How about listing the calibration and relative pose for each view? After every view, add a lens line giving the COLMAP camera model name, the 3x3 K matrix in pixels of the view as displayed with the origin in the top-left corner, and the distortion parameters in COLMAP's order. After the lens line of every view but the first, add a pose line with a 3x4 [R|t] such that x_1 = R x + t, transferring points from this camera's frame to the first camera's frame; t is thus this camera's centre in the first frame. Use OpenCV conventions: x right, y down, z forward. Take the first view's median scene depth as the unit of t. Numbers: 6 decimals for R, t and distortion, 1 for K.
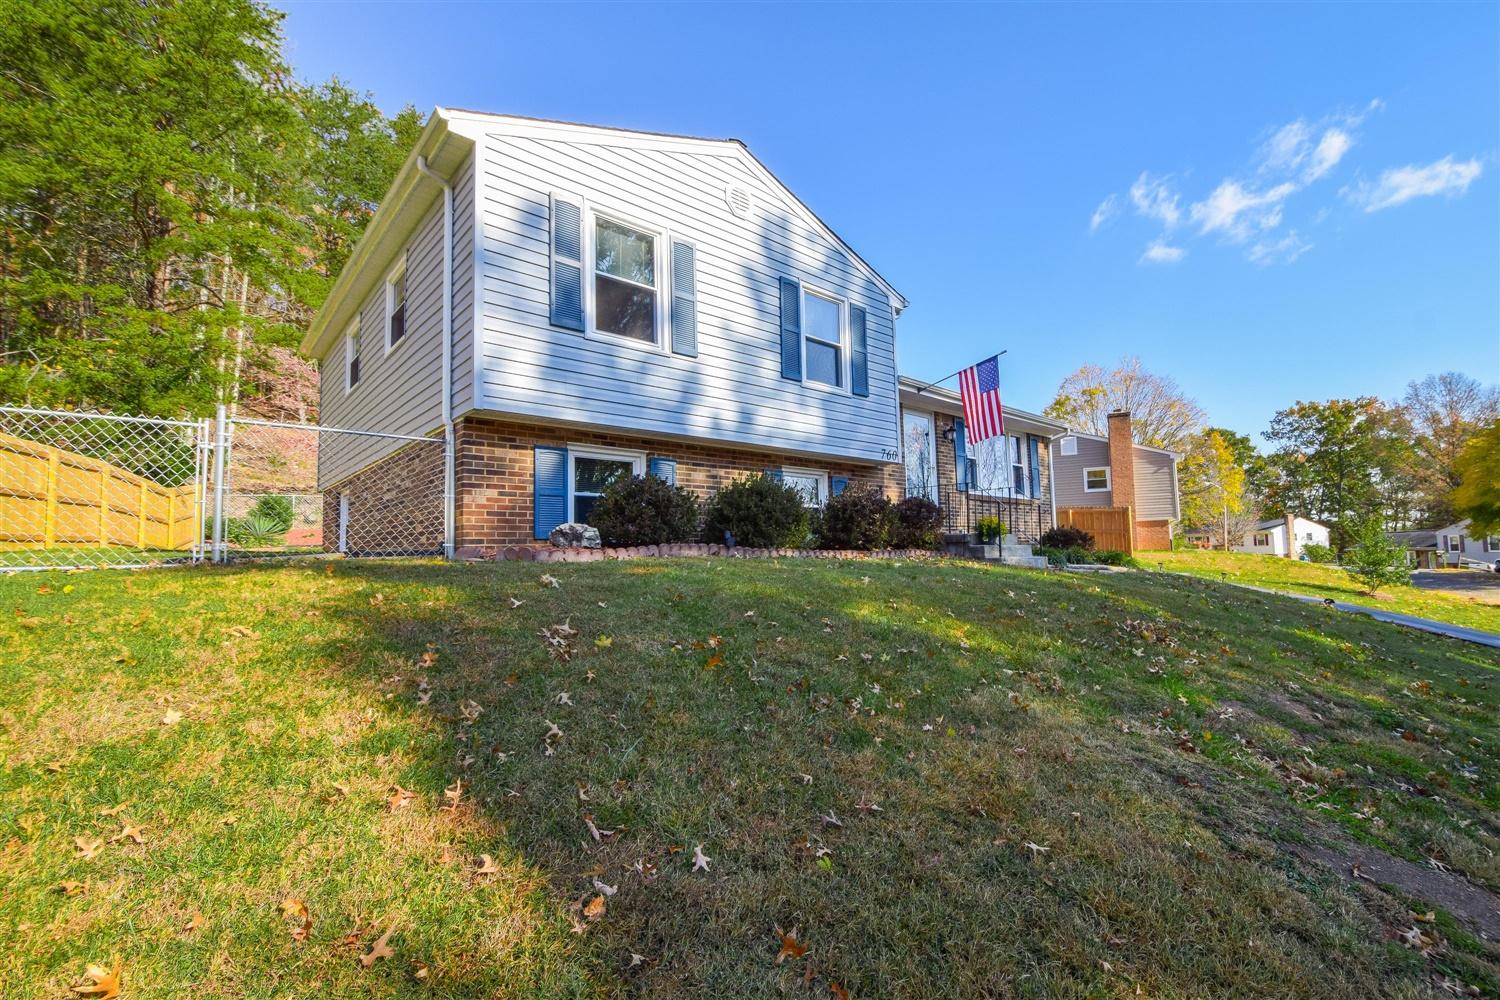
lens RADIAL K [[655.0, 0, 750.0], [0, 655.0, 500.0], [0, 0, 1]] dist [-0.003696, -0.000197]
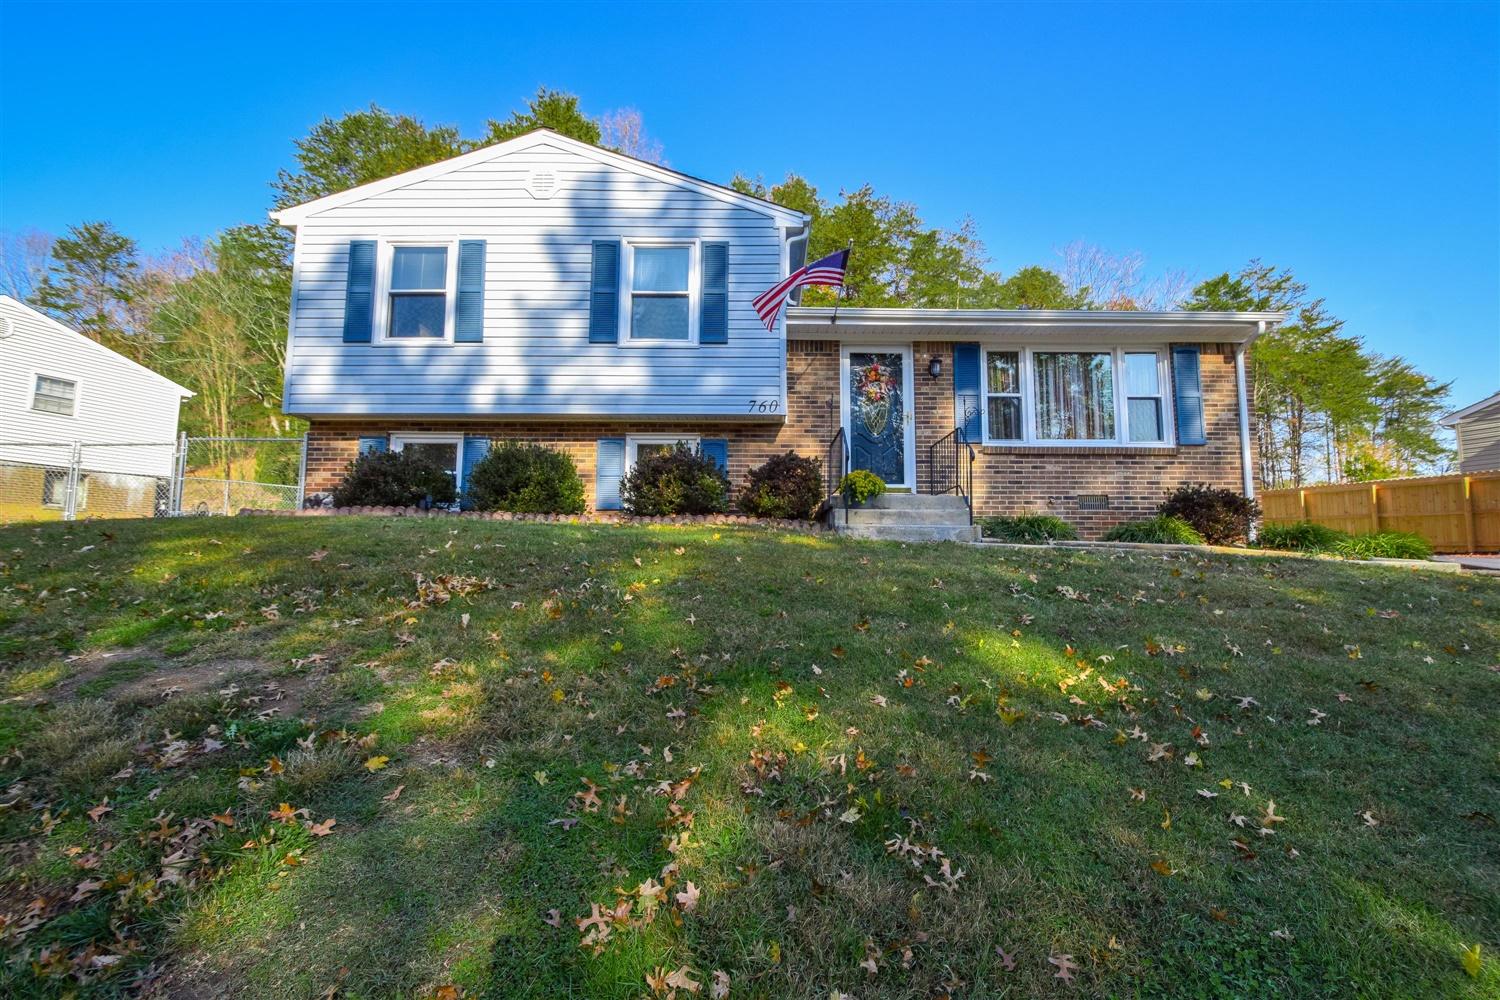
lens RADIAL K [[655.0, 0, 750.0], [0, 655.0, 500.0], [0, 0, 1]] dist [-0.003696, -0.000197]
pose [[0.751683, -0.047699, -0.657797, 0.985157], [0.037080, 0.998860, -0.030059, 0.098491], [0.658481, -0.001796, 0.752595, 0.483691]]
